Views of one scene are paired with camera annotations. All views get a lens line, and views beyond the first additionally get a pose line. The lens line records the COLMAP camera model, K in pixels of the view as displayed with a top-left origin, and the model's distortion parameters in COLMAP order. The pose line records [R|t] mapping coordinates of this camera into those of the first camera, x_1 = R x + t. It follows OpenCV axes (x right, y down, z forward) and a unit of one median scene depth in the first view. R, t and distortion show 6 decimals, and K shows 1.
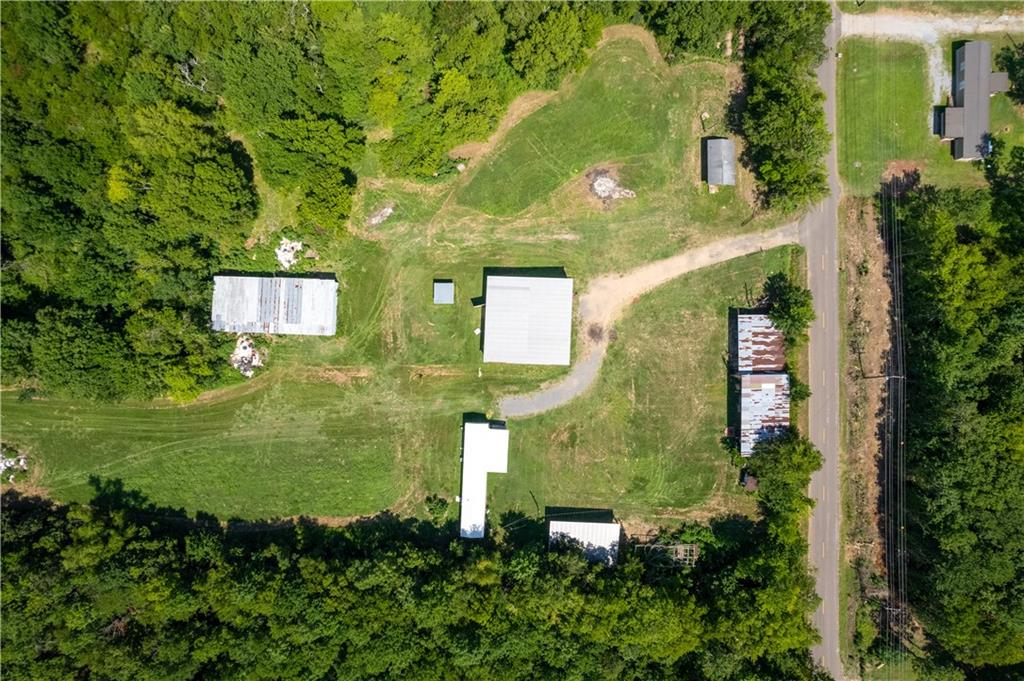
lens RADIAL K [[654.6, 0, 518.8], [0, 654.6, 340.2], [0, 0, 1]] dist [-0.078385, 0.073479]
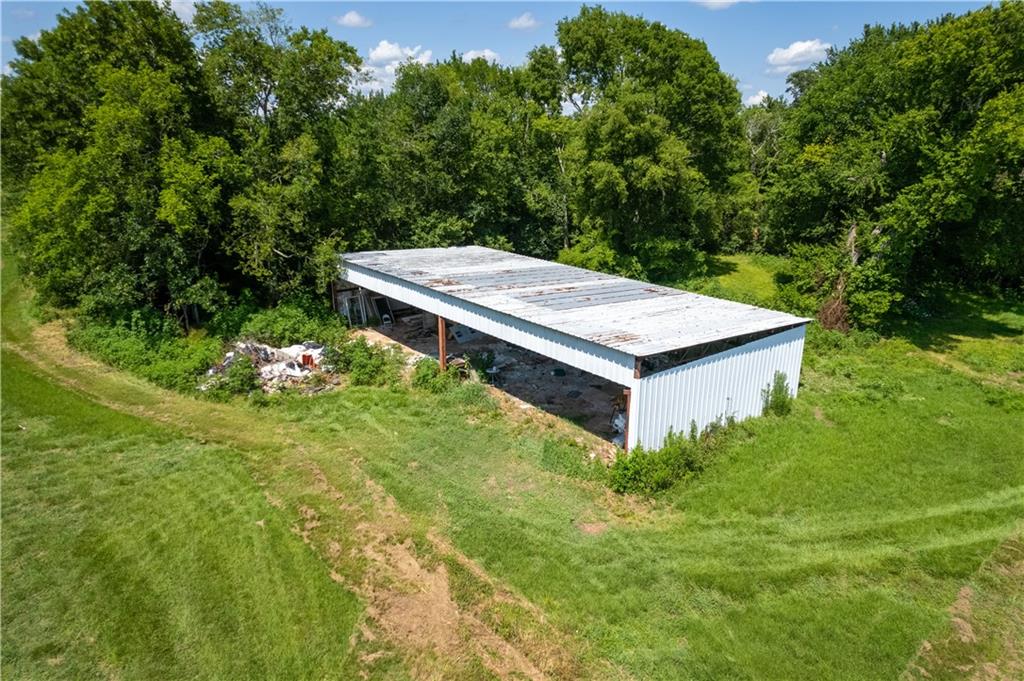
lens RADIAL K [[654.6, 0, 518.8], [0, 654.6, 340.2], [0, 0, 1]] dist [-0.078385, 0.073479]
pose [[0.653752, 0.227337, -0.721752, -0.189126], [-0.756569, 0.178057, -0.629205, 0.110183], [-0.014528, 0.957399, 0.288401, 0.923151]]
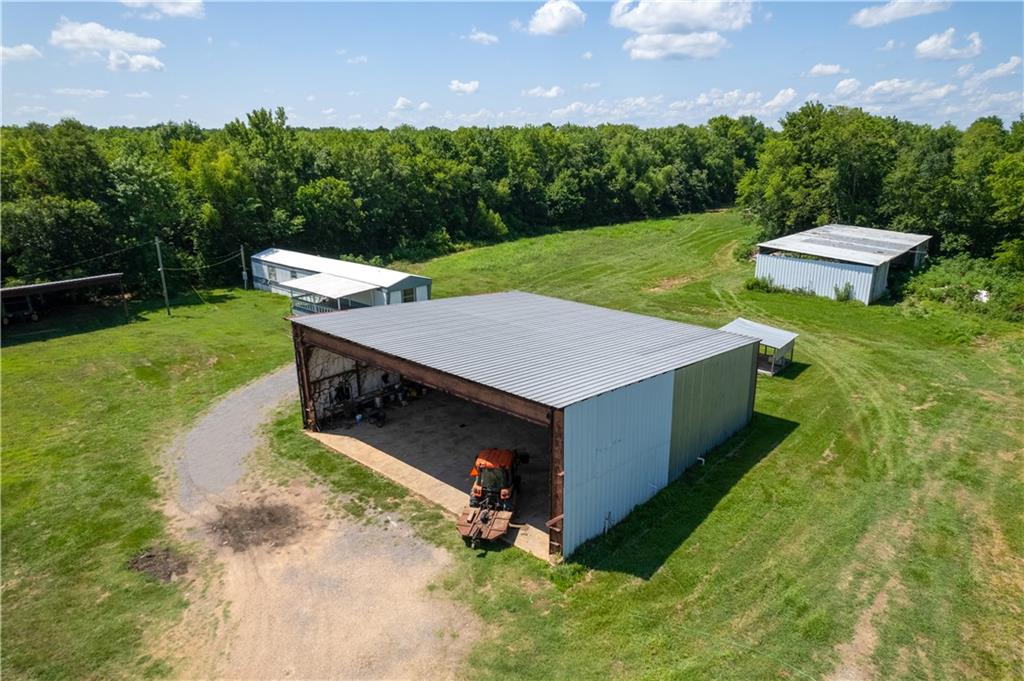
lens RADIAL K [[654.6, 0, 518.8], [0, 654.6, 340.2], [0, 0, 1]] dist [-0.078385, 0.073479]
pose [[-0.633476, 0.230778, -0.738545, 0.195935], [-0.773744, -0.195510, 0.602575, -0.172149], [-0.005332, 0.953162, 0.302414, 0.894434]]
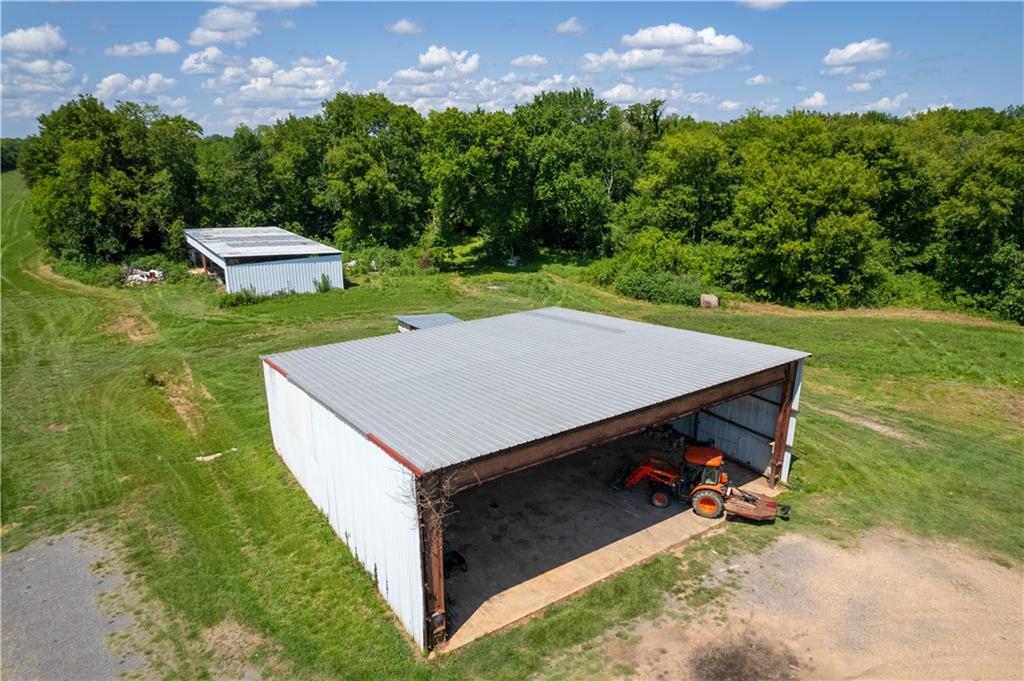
lens RADIAL K [[654.6, 0, 518.8], [0, 654.6, 340.2], [0, 0, 1]] dist [-0.078385, 0.073479]
pose [[0.597675, 0.236390, -0.766097, 0.172733], [-0.801626, 0.160185, -0.575966, 0.089704], [-0.013435, 0.958364, 0.285235, 0.899399]]
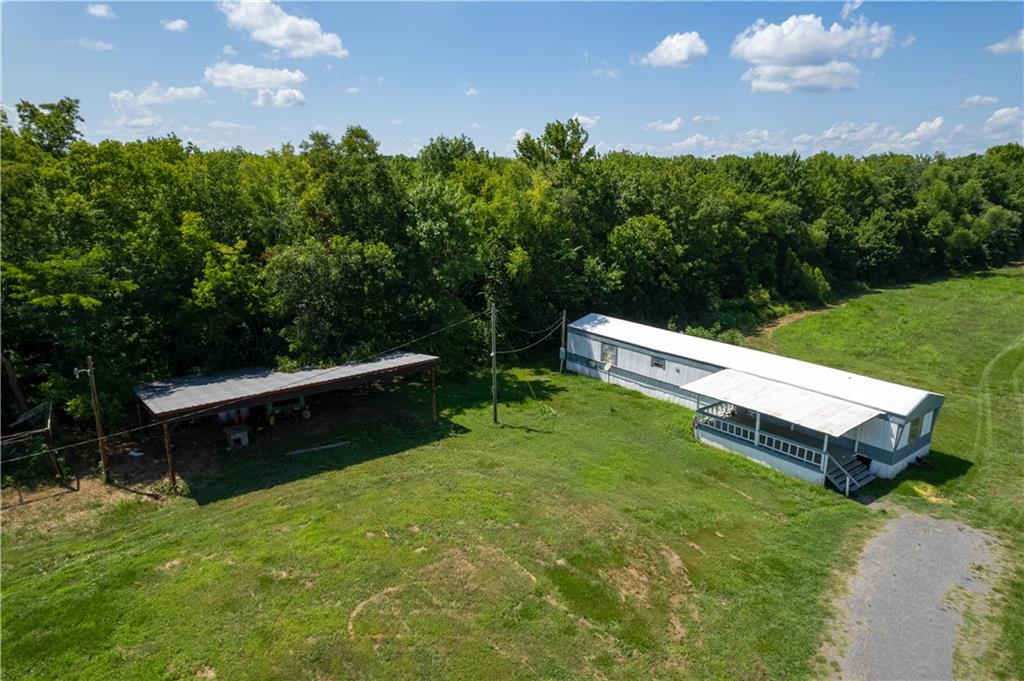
lens RADIAL K [[654.6, 0, 518.8], [0, 654.6, 340.2], [0, 0, 1]] dist [-0.078385, 0.073479]
pose [[-0.758242, 0.160748, -0.631845, 0.188538], [-0.651862, -0.204758, 0.730171, 0.057506], [-0.012002, 0.965523, 0.260042, 0.900997]]
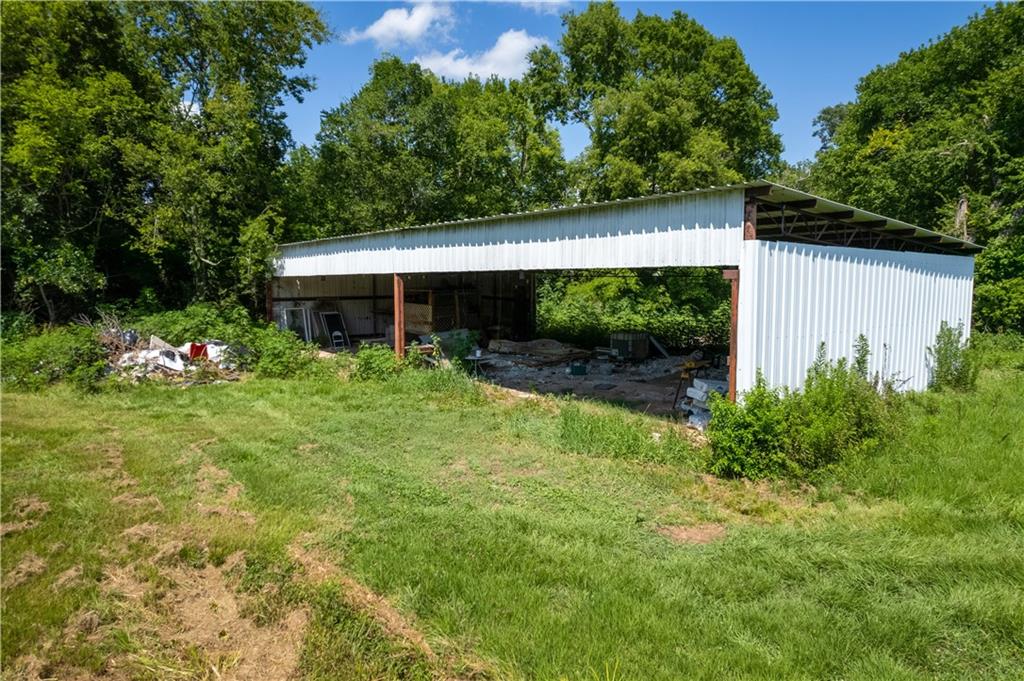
lens RADIAL K [[654.6, 0, 518.8], [0, 654.6, 340.2], [0, 0, 1]] dist [-0.078385, 0.073479]
pose [[0.655240, 0.071086, -0.752069, -0.240865], [-0.755330, 0.046243, -0.653711, 0.063828], [-0.011692, 0.996398, 0.083994, 0.982947]]
